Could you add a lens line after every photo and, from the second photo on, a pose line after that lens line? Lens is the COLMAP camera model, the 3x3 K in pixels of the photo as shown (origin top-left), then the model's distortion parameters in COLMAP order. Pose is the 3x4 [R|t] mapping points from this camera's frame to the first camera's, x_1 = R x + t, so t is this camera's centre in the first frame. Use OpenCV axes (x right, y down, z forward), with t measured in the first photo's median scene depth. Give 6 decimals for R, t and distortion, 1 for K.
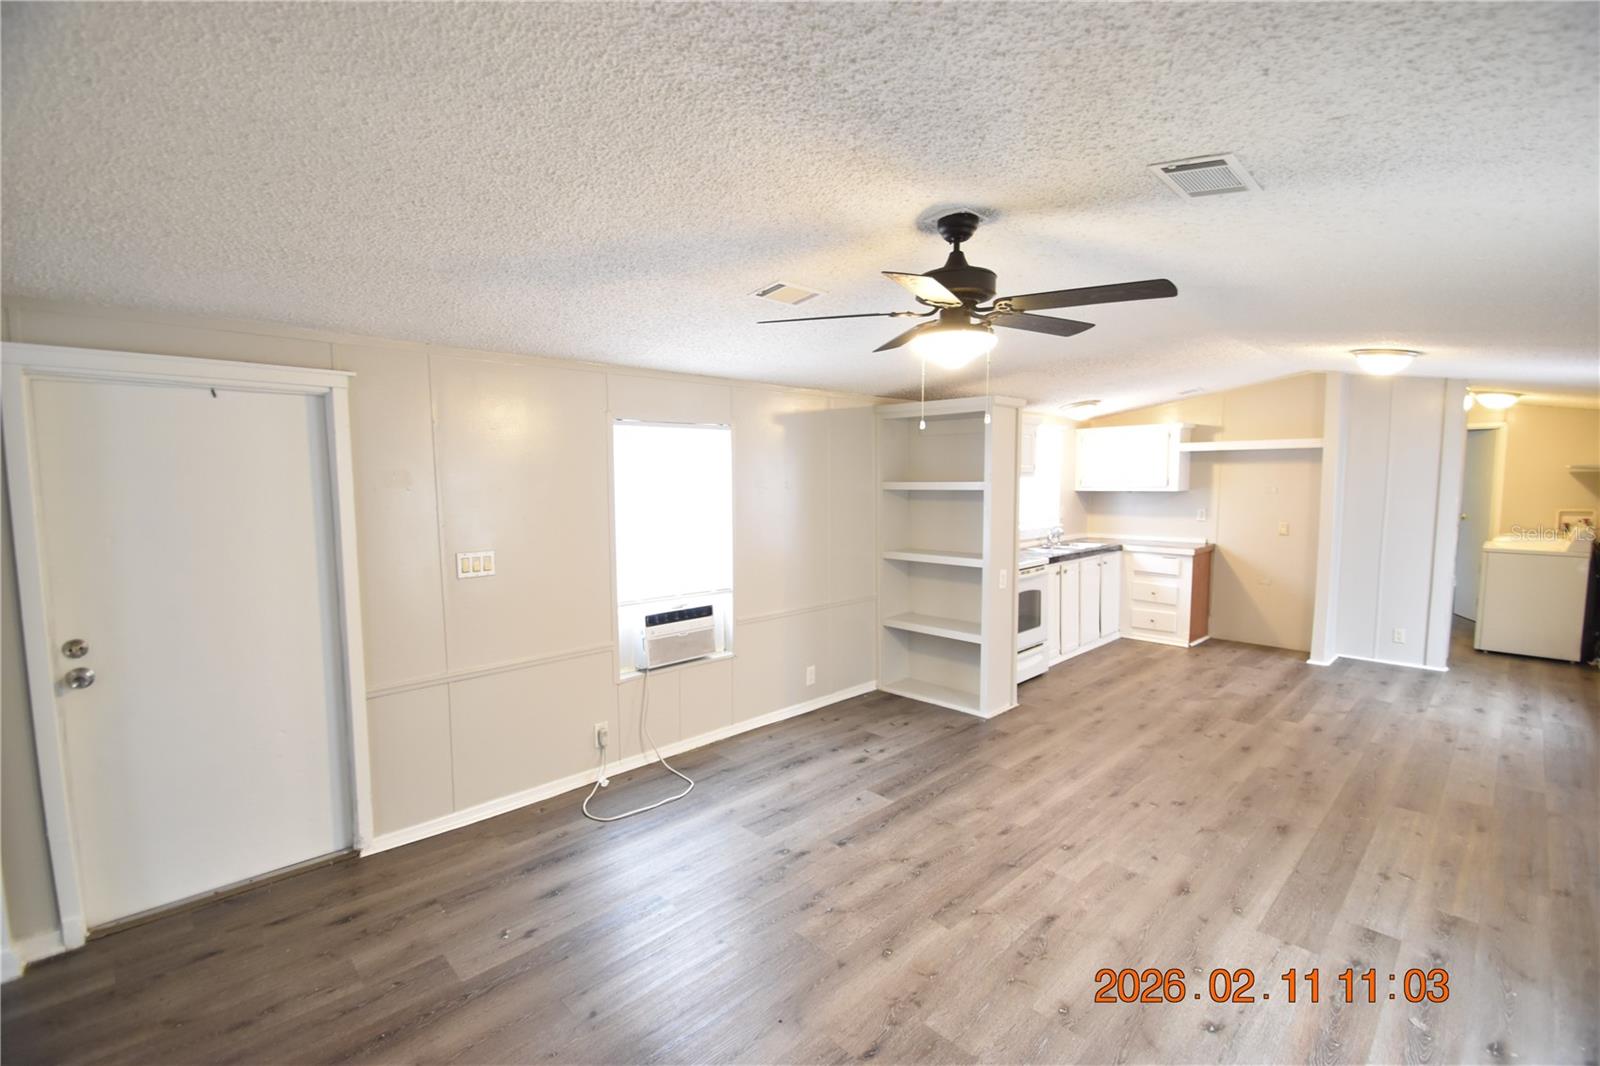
lens RADIAL K [[698.3, 0, 798.2], [0, 698.3, 539.6], [0, 0, 1]] dist [0.018821, -0.019474]
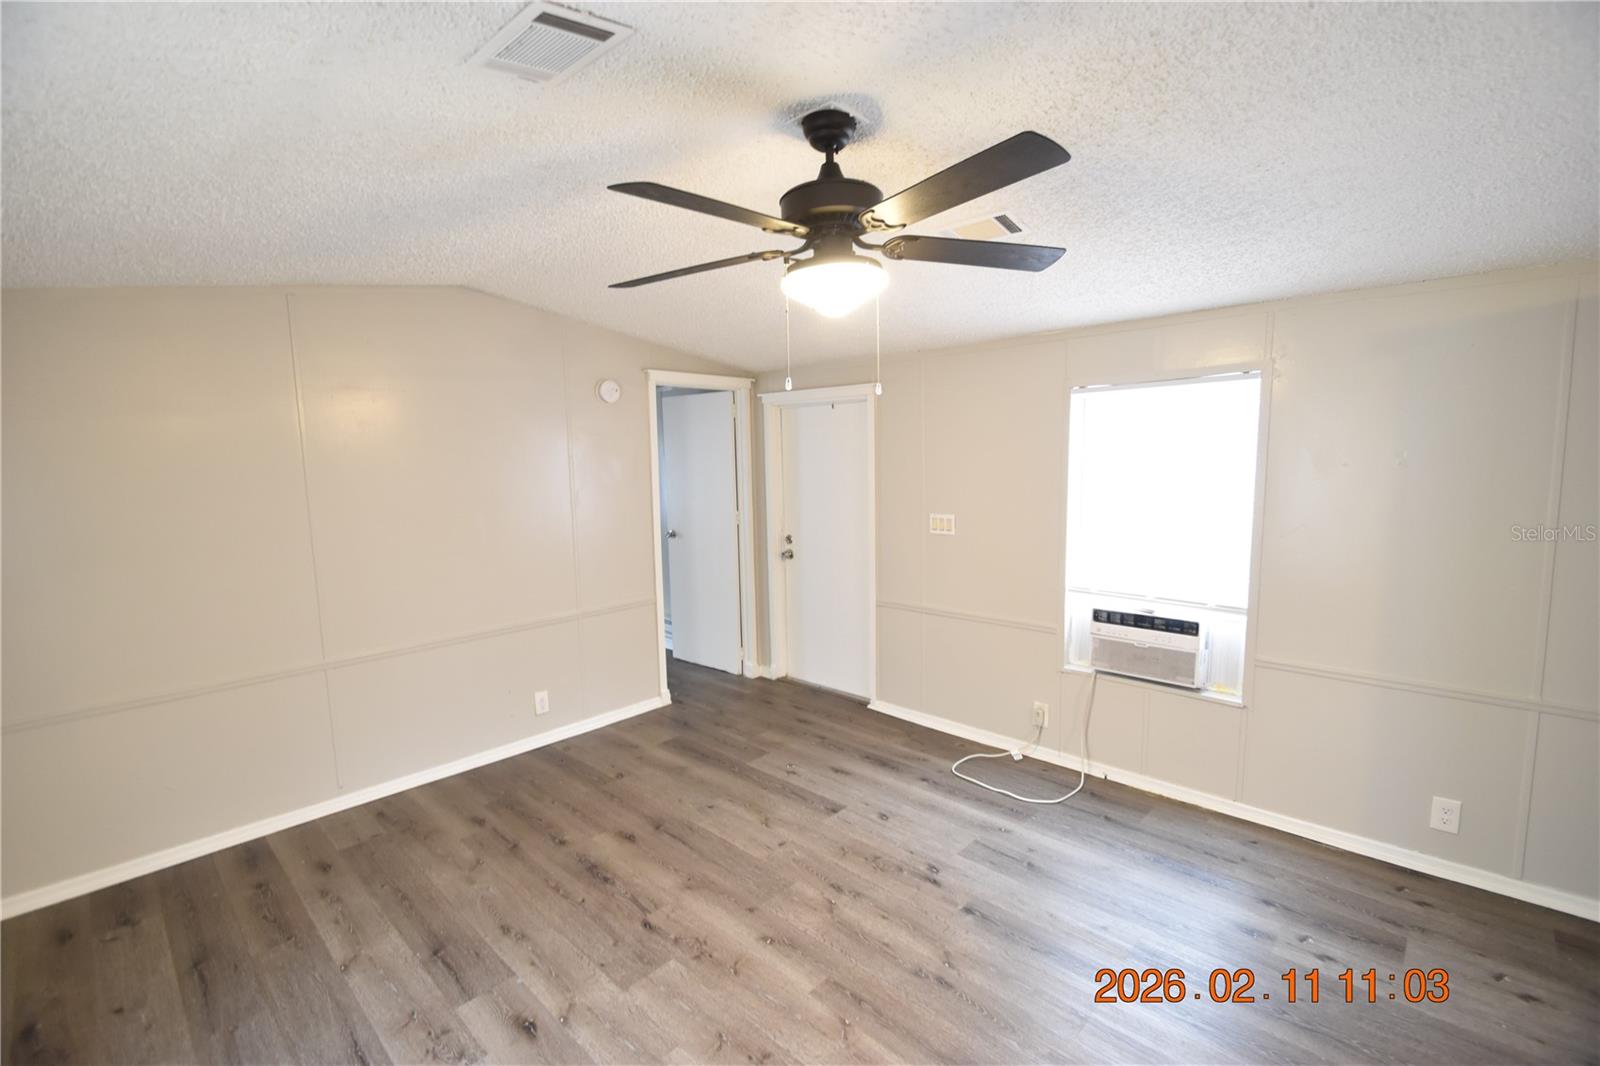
lens RADIAL K [[698.3, 0, 798.2], [0, 698.3, 539.6], [0, 0, 1]] dist [0.018821, -0.019474]
pose [[0.038862, 0.120019, -0.992011, 0.690000], [-0.069255, 0.990697, 0.117147, -0.059341], [0.996842, 0.064150, 0.046812, 0.635649]]
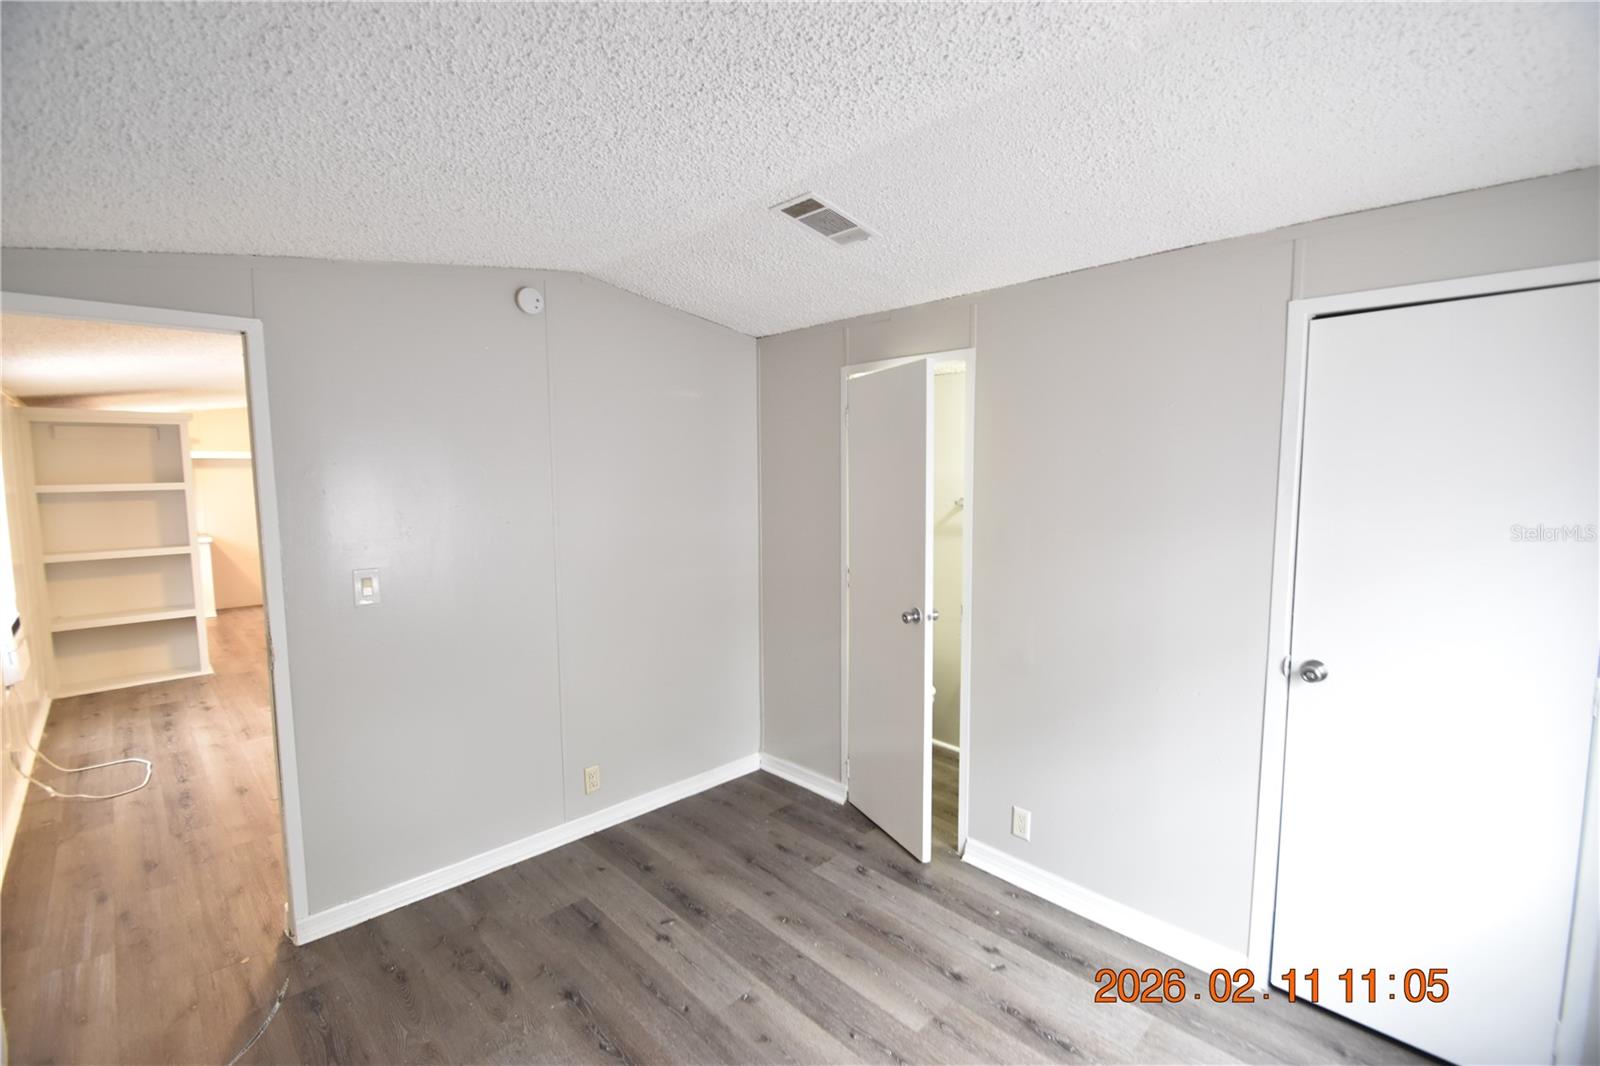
lens RADIAL K [[698.3, 0, 798.2], [0, 698.3, 539.6], [0, 0, 1]] dist [0.018821, -0.019474]
pose [[-0.007510, -0.091958, 0.995735, -1.253445], [0.090741, 0.991592, 0.092260, 0.000675], [-0.995846, 0.091047, 0.000897, -0.077149]]
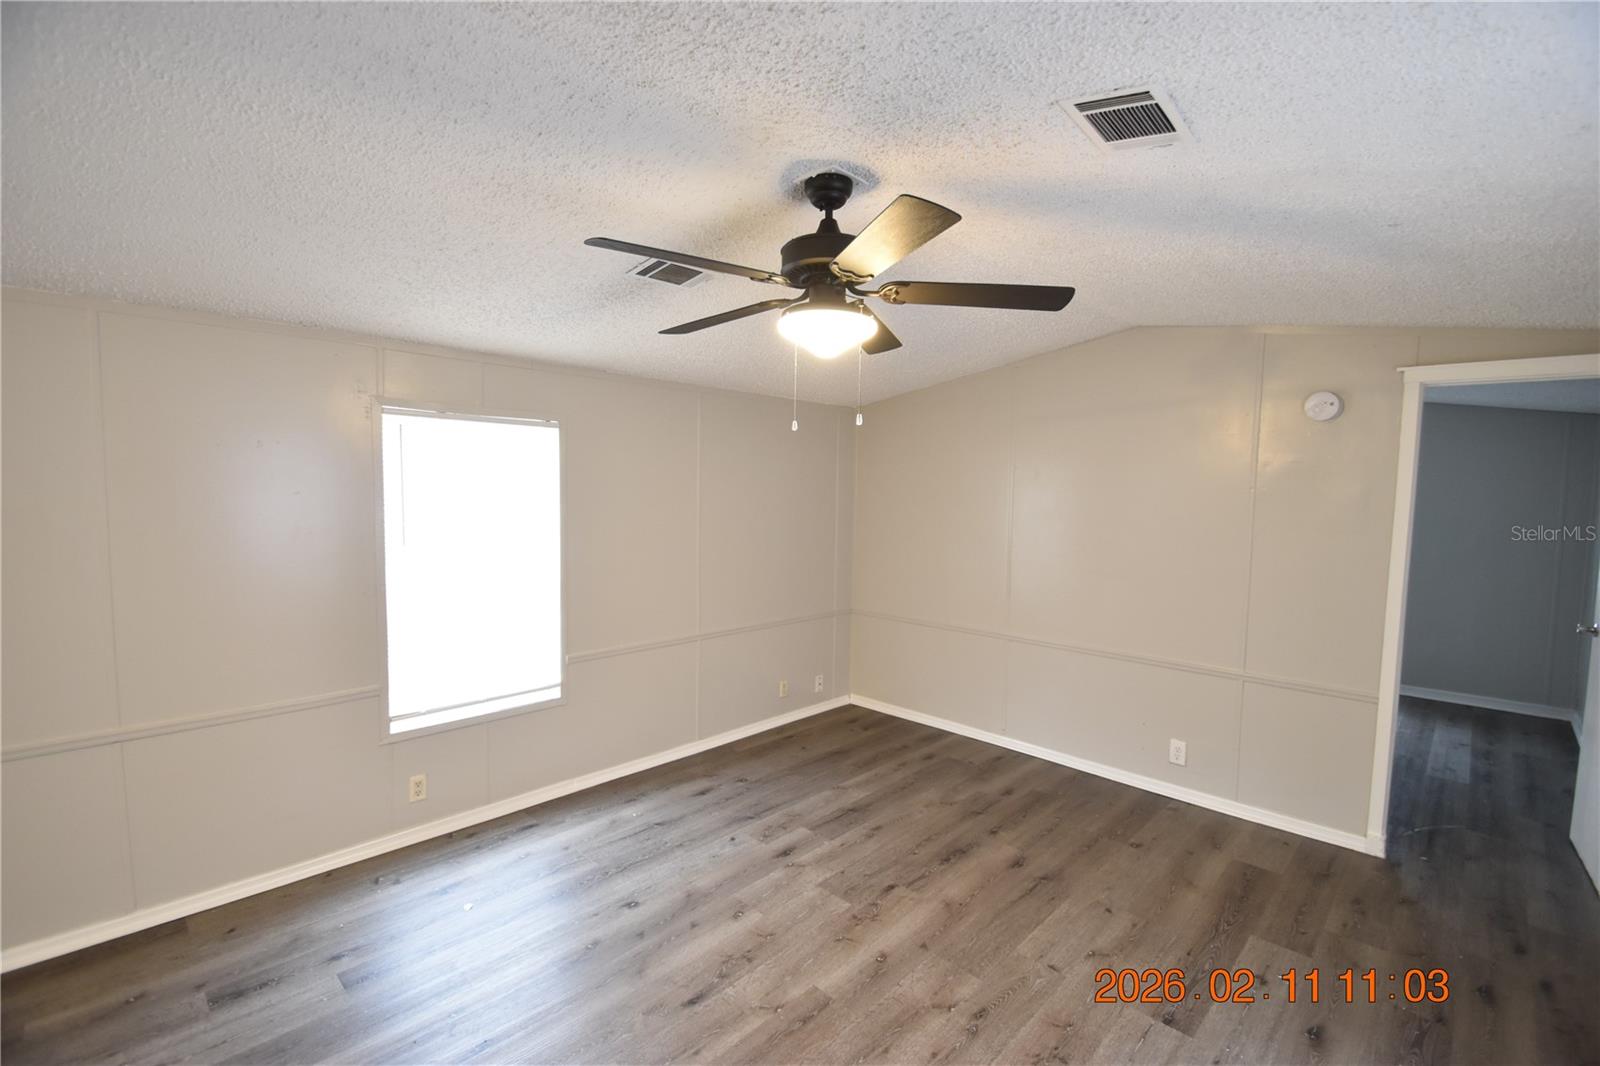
lens RADIAL K [[698.3, 0, 798.2], [0, 698.3, 539.6], [0, 0, 1]] dist [0.018821, -0.019474]
pose [[-0.999414, -0.011344, -0.032310, 0.189806], [-0.016537, 0.986102, 0.165316, -0.114336], [0.029986, 0.165753, -0.985711, 1.254331]]
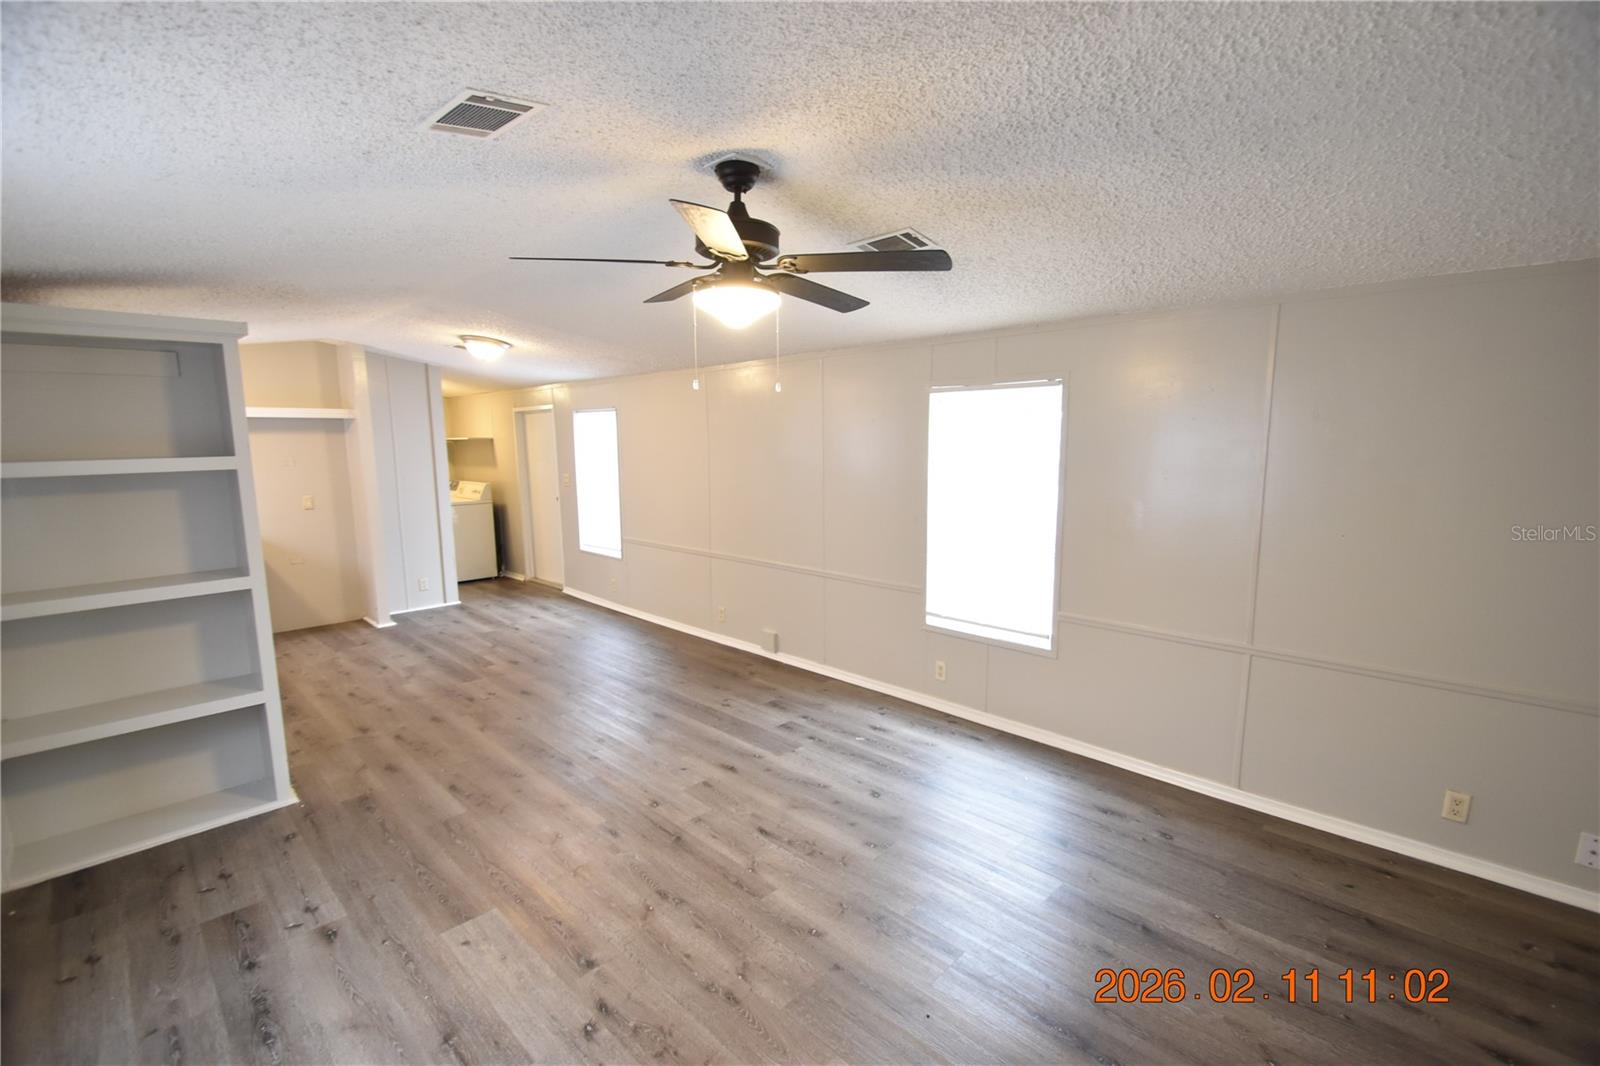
lens RADIAL K [[698.3, 0, 798.2], [0, 698.3, 539.6], [0, 0, 1]] dist [0.018821, -0.019474]
pose [[-0.023306, -0.135448, 0.990510, -0.507618], [0.098481, 0.985650, 0.137101, -0.057909], [-0.994866, 0.100741, -0.009633, 0.647112]]
